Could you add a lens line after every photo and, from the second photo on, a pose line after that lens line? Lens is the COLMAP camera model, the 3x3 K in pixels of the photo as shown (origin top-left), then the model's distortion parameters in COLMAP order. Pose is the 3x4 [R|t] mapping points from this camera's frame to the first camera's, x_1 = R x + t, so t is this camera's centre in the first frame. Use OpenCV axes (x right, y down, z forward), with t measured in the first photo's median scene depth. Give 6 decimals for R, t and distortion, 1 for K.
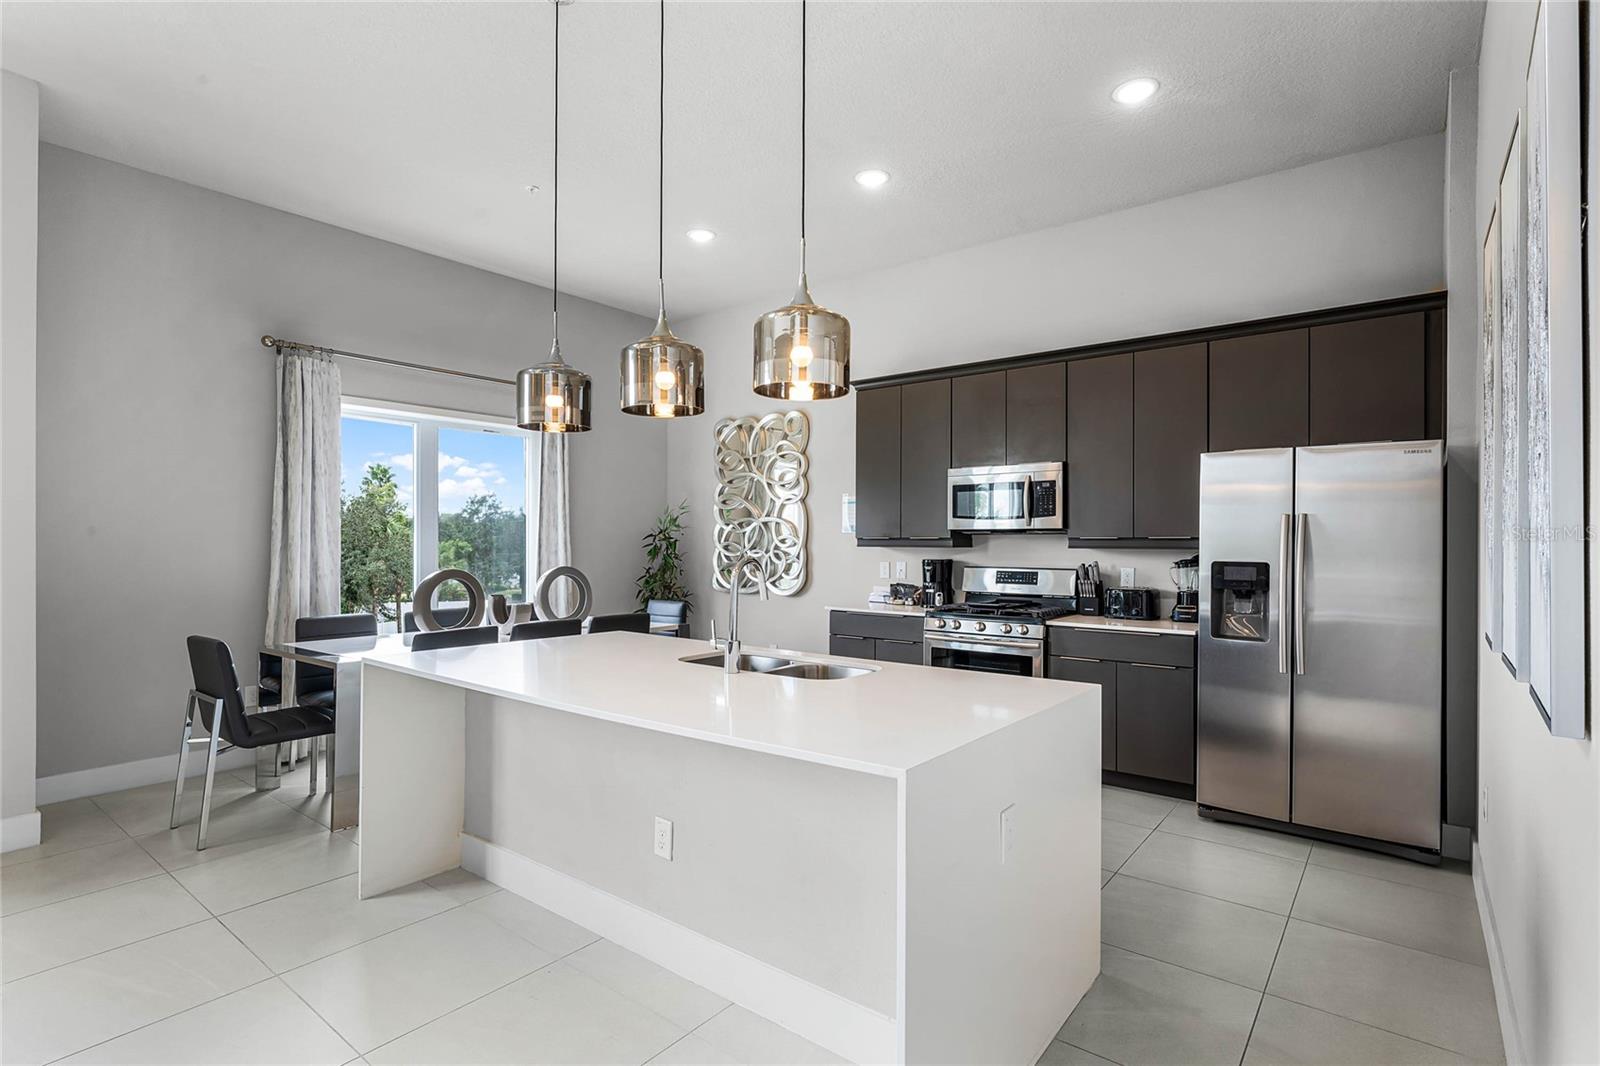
lens RADIAL K [[783.6, 0, 800.0], [0, 783.6, 533.0], [0, 0, 1]] dist [0.000237, 0.000001]
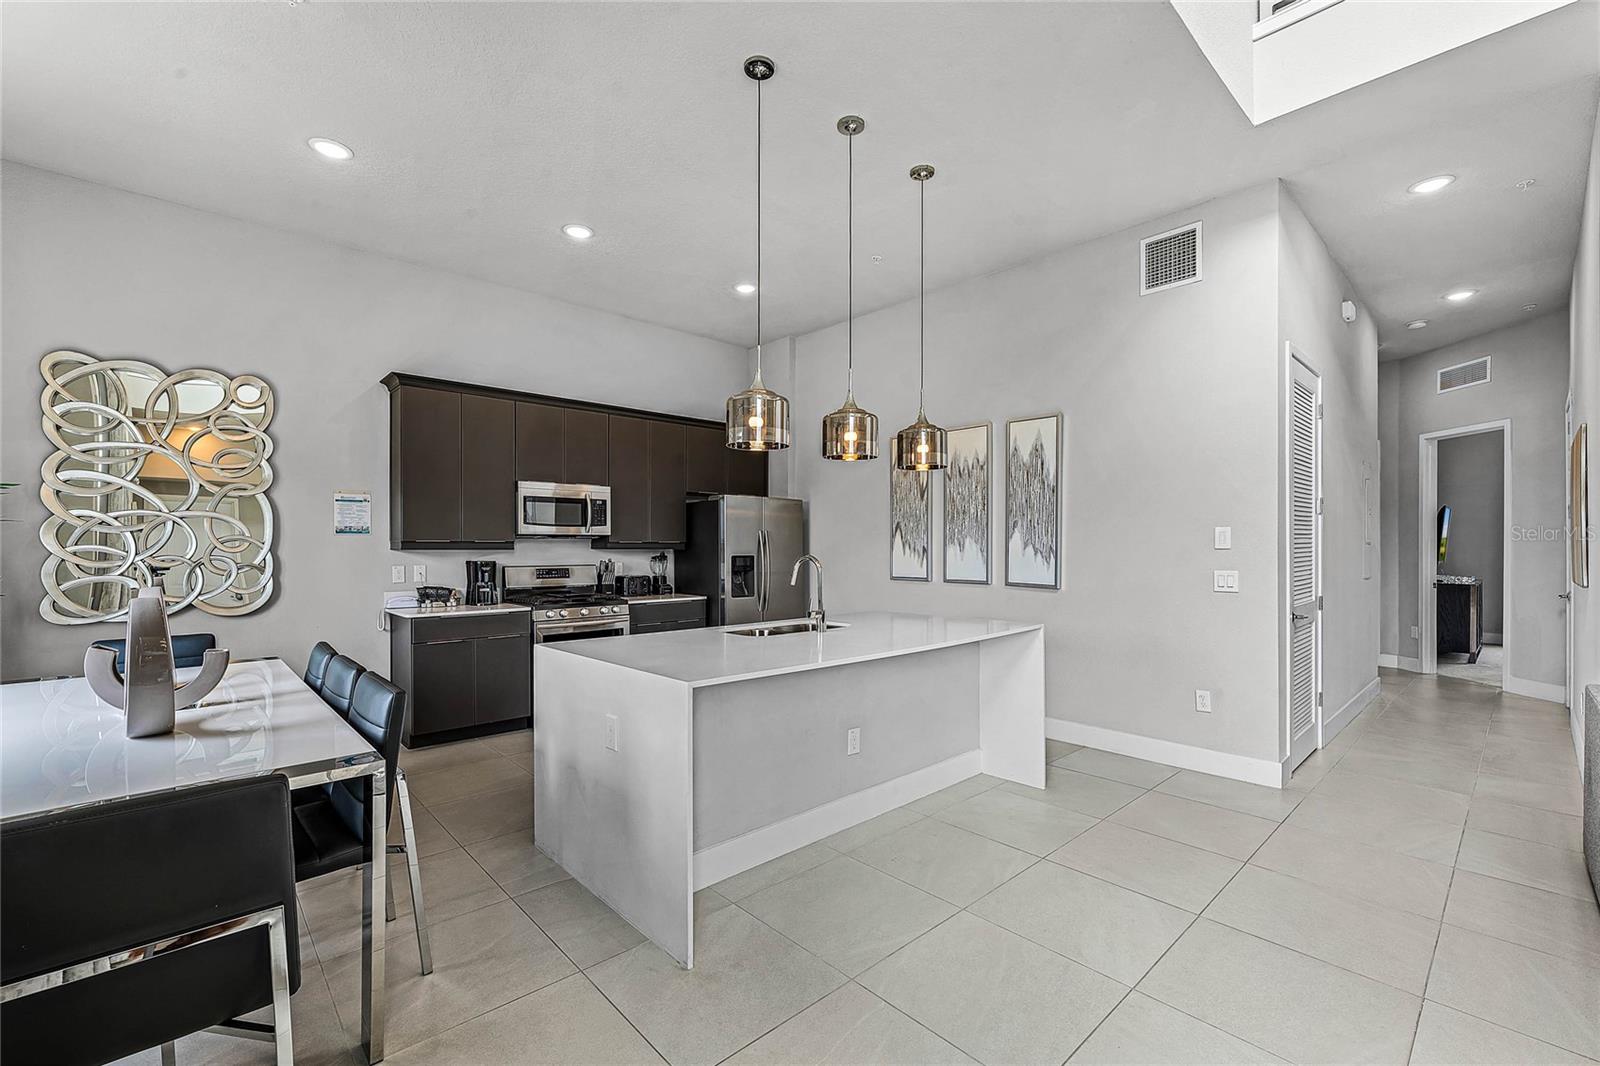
lens RADIAL K [[674.6, 0, 800.0], [0, 674.6, 533.0], [0, 0, 1]] dist [-0.000539, -0.000066]
pose [[0.158268, 0.019773, 0.987198, -0.720714], [-0.011040, 0.999772, -0.018255, 0.007681], [-0.987335, -0.008010, 0.158450, 0.441093]]
